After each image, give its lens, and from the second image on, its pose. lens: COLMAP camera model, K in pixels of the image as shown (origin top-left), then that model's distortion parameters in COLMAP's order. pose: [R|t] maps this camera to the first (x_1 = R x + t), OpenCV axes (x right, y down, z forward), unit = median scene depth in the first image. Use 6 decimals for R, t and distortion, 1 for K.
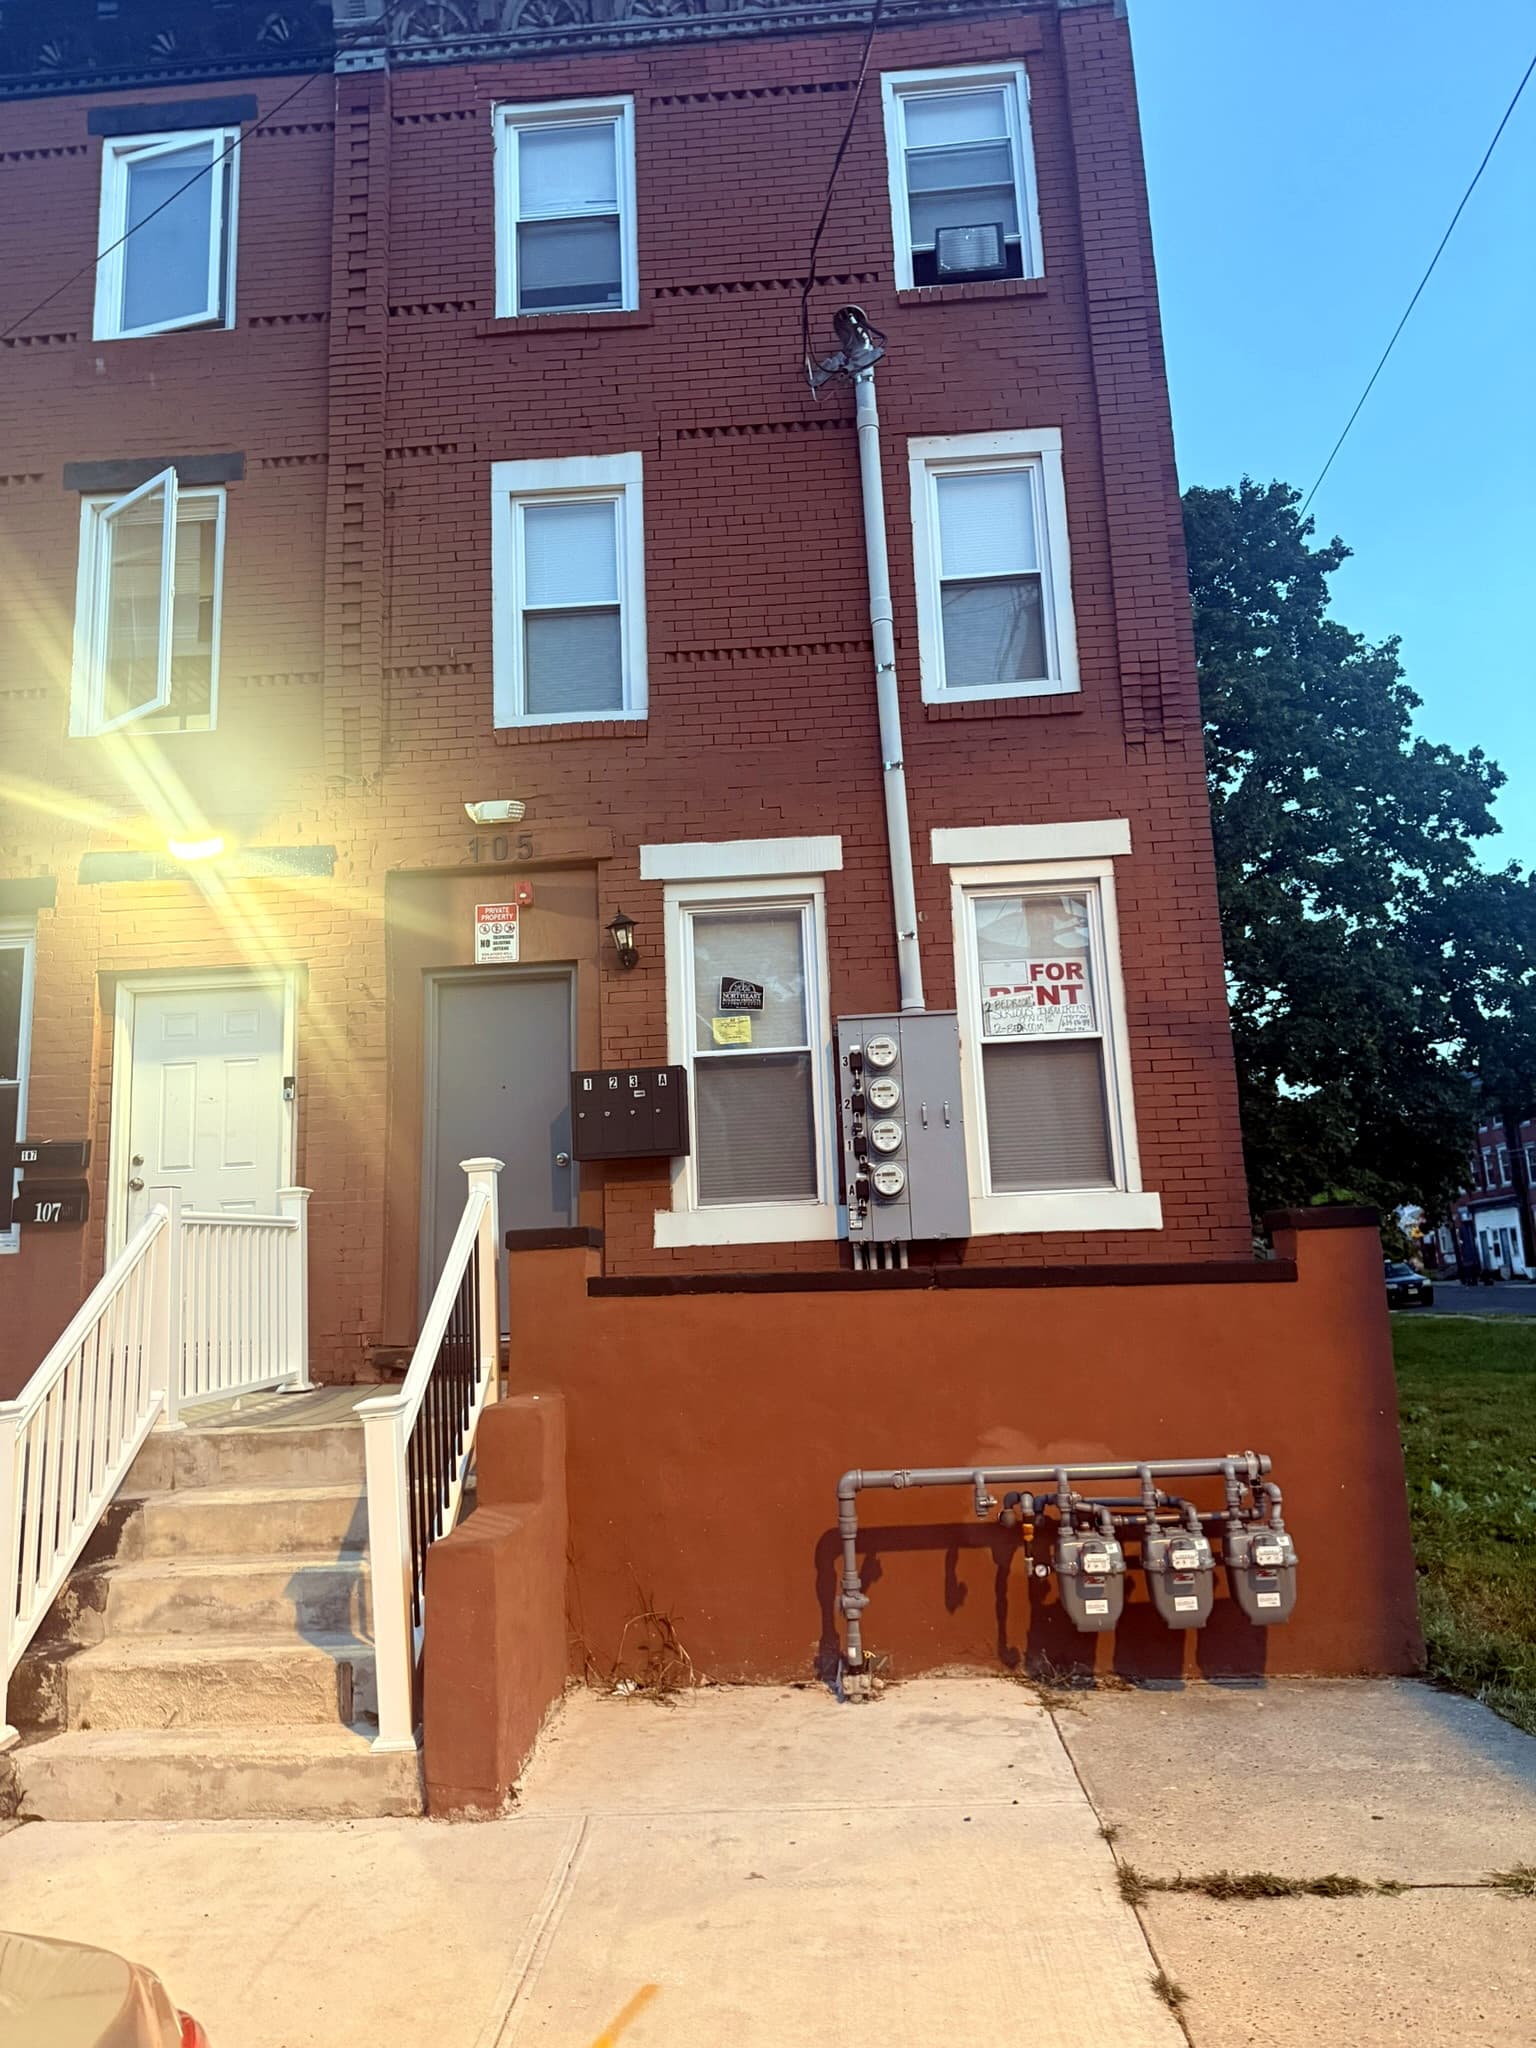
lens RADIAL K [[1431.9, 0, 768.0], [0, 1431.9, 1024.0], [0, 0, 1]] dist [0.165639, -0.299356]
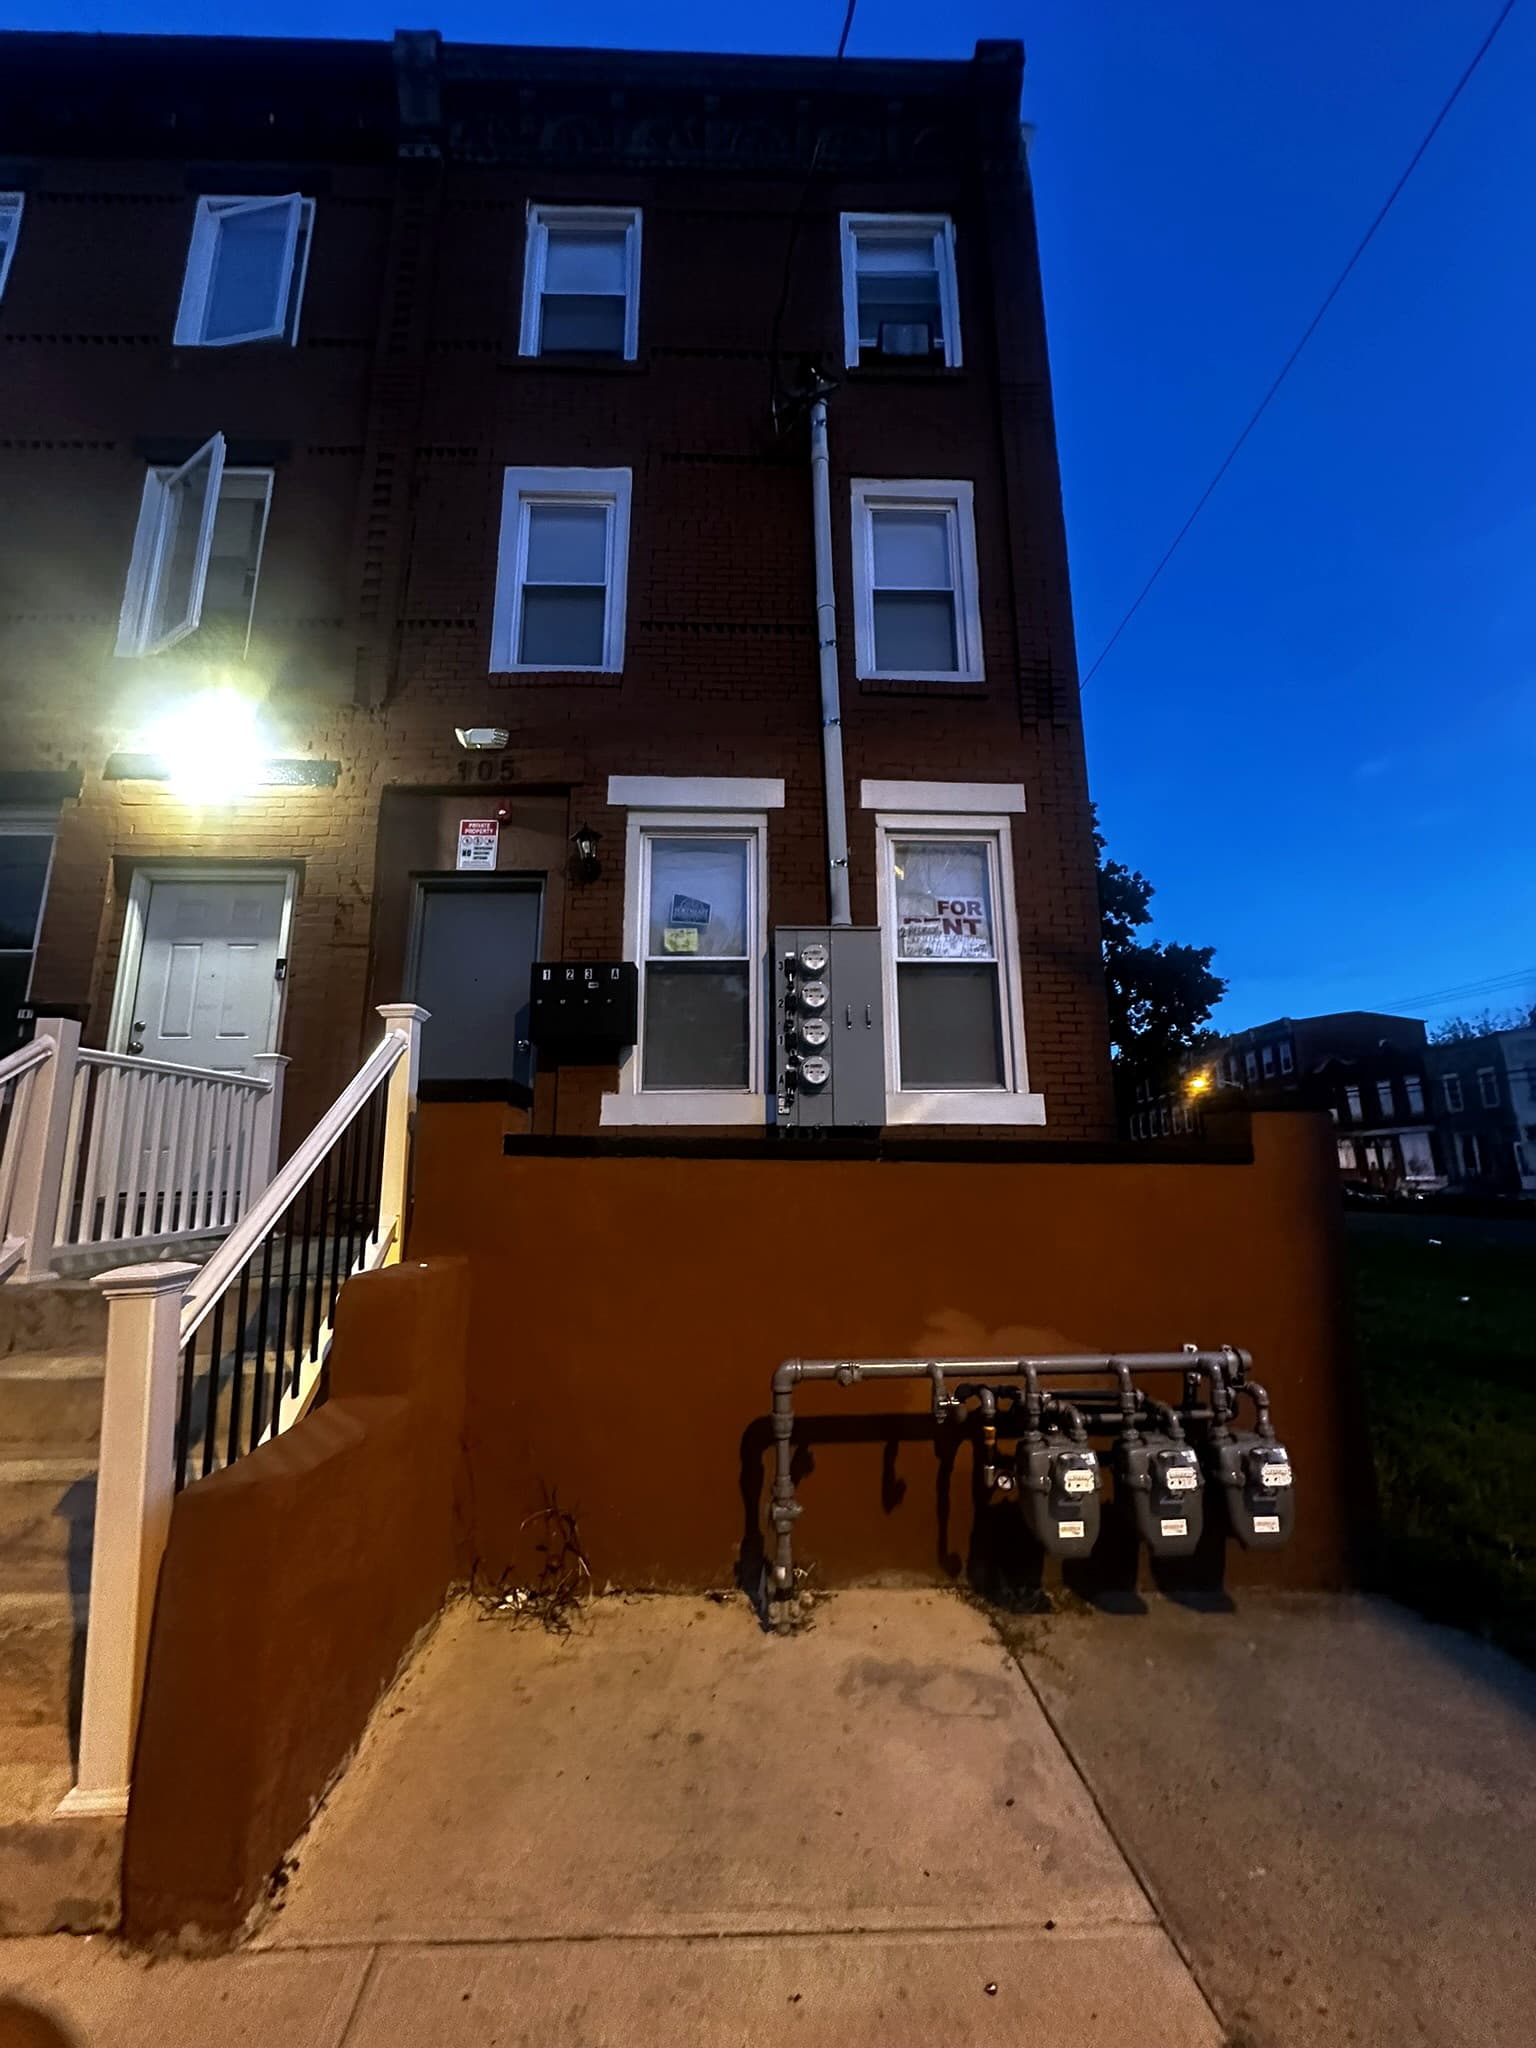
lens RADIAL K [[825.5, 0, 772.5], [0, 825.5, 1022.2], [0, 0, 1]] dist [0.000770, -0.000078]
pose [[0.995239, 0.053137, 0.081707, -0.002686], [-0.051883, 0.998502, -0.017398, 0.077546], [-0.082509, 0.013076, 0.996505, 0.341728]]
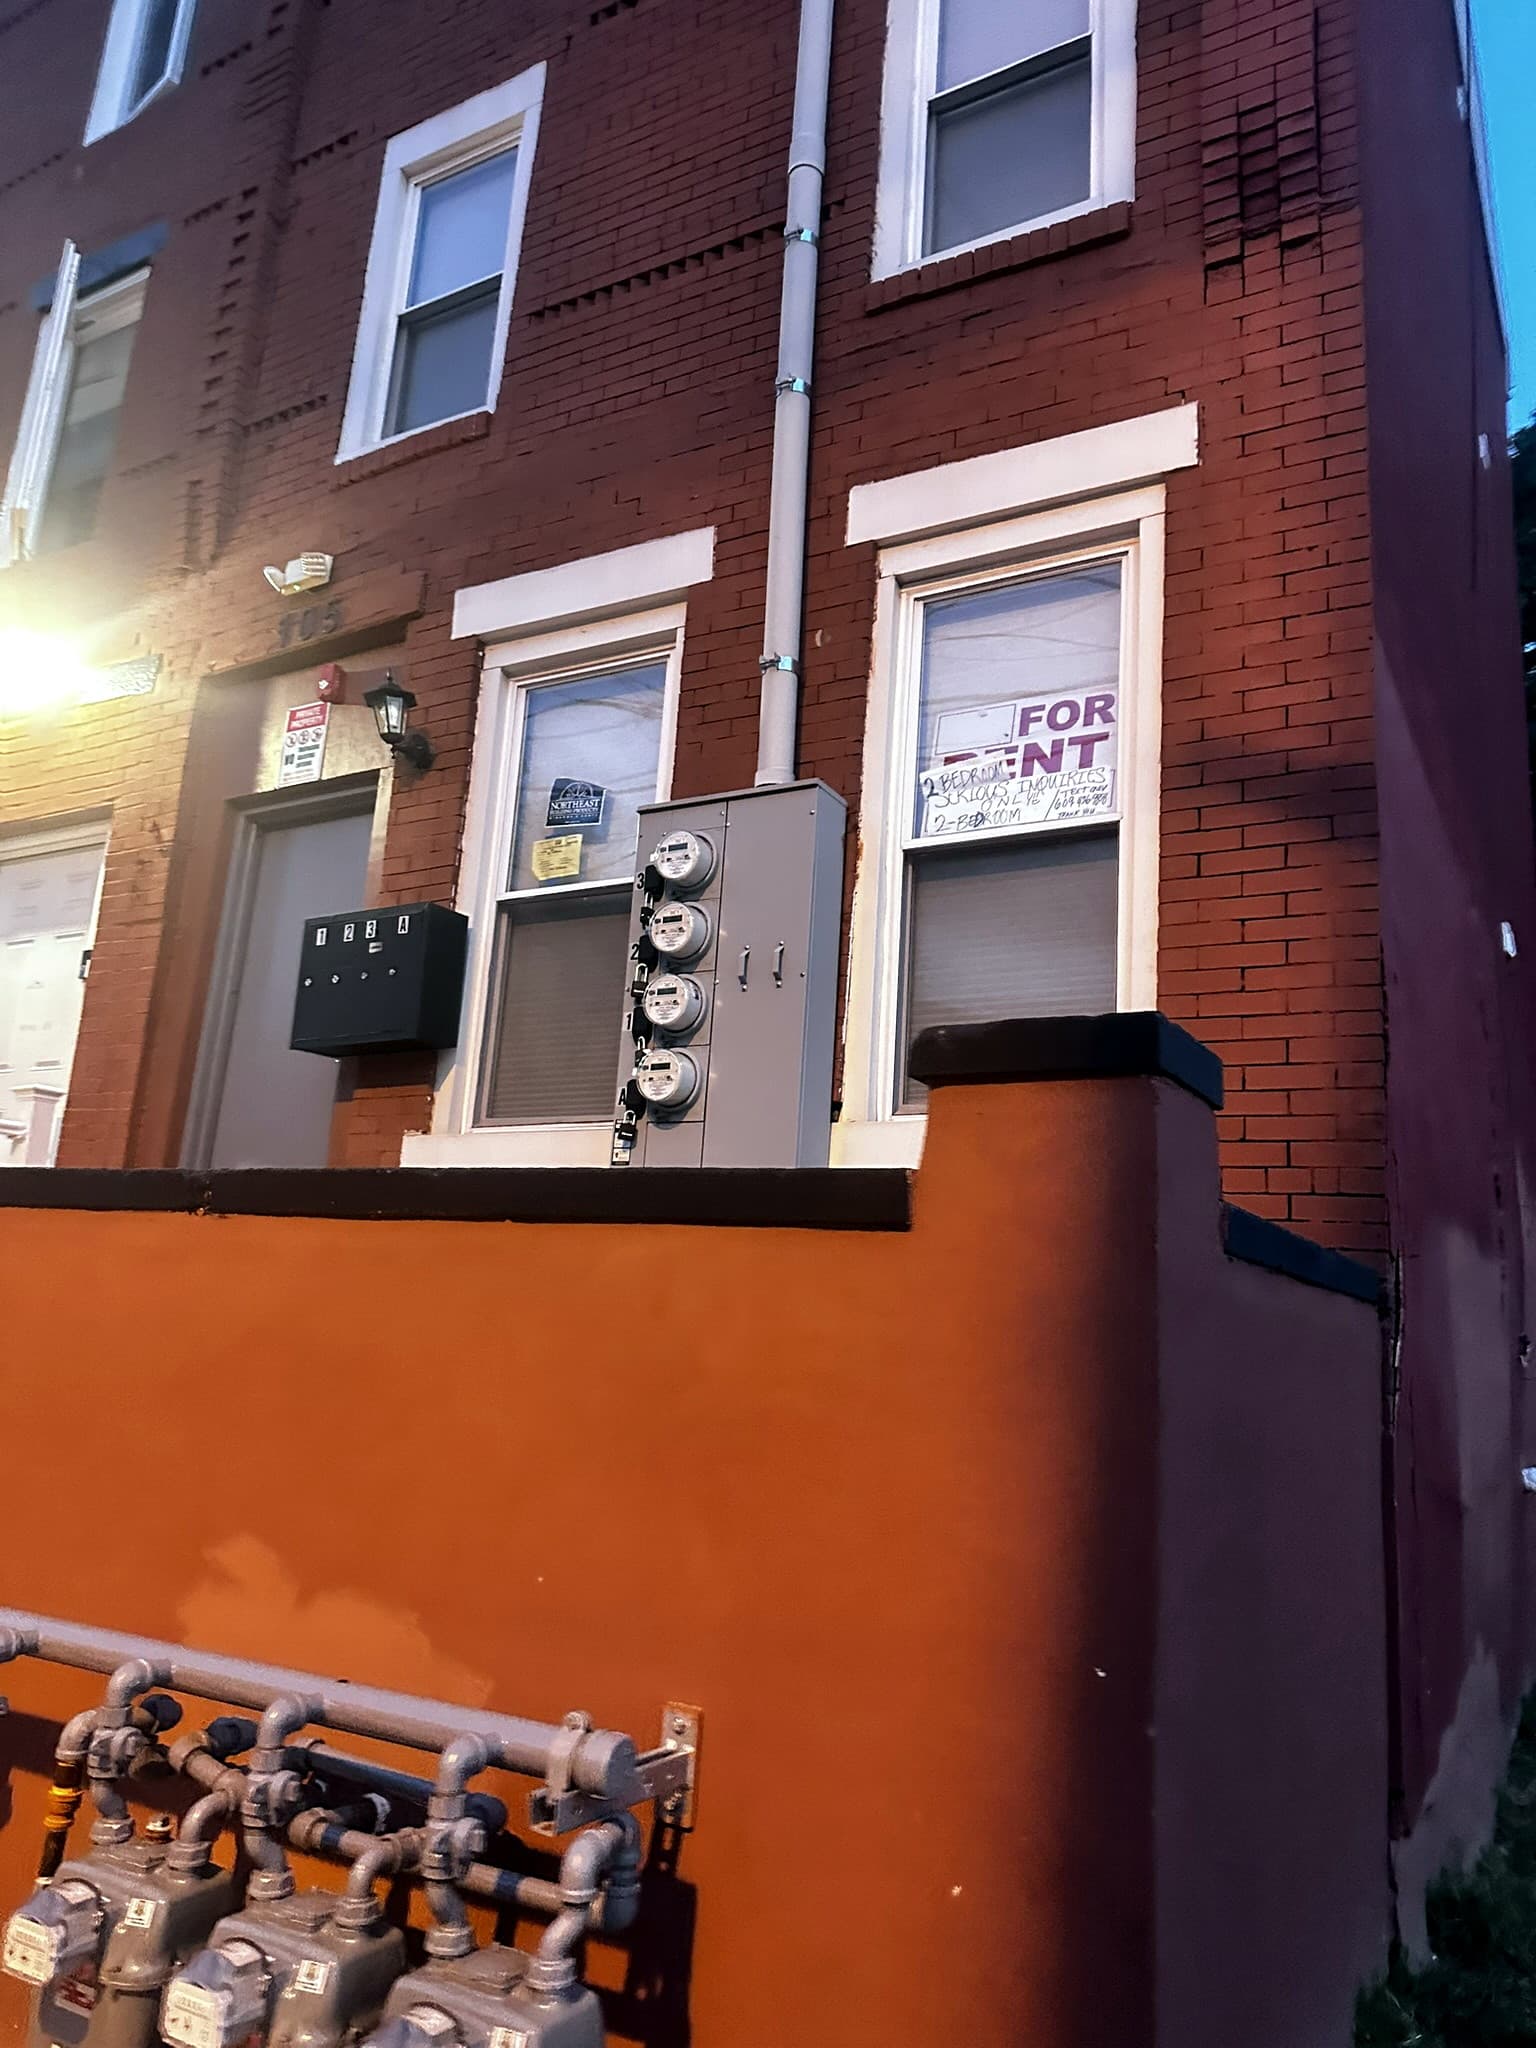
lens RADIAL K [[1420.3, 0, 768.0], [0, 1420.3, 1024.0], [0, 0, 1]] dist [0.083900, -0.110095]
pose [[0.894936, -0.003314, -0.446183, 0.340220], [-0.014719, 0.999209, -0.036944, 0.099840], [0.445952, 0.039629, 0.894179, 0.486441]]
